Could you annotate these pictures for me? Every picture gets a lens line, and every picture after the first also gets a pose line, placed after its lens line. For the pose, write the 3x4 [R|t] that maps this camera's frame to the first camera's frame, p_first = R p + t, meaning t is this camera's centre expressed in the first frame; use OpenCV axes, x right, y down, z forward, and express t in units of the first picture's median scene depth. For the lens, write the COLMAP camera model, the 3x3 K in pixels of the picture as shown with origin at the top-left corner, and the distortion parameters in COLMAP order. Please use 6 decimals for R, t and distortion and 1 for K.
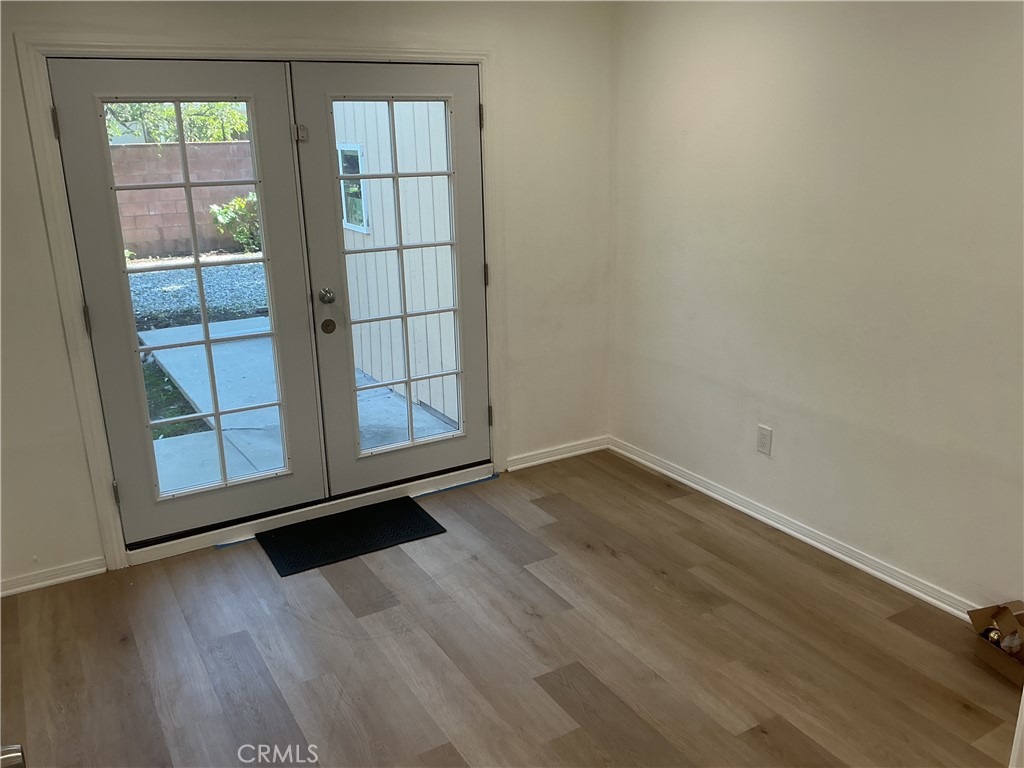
lens RADIAL K [[863.9, 0, 505.7], [0, 863.9, 386.5], [0, 0, 1]] dist [0.061160, -0.055994]
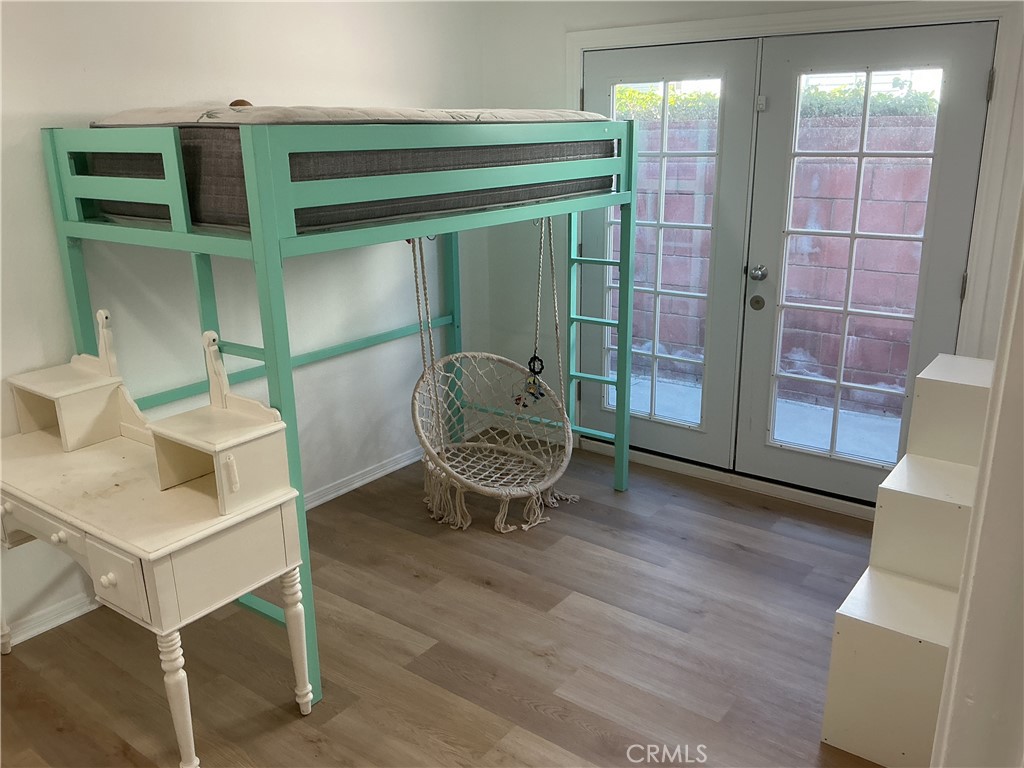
lens RADIAL K [[863.9, 0, 512.0], [0, 863.9, 380.9], [0, 0, 1]] dist [0.061160, -0.055994]
pose [[0.406462, 0.295437, -0.864584, 0.567499], [-0.263002, 0.944060, 0.198951, -0.110330], [0.874996, 0.146521, 0.461425, 0.313250]]
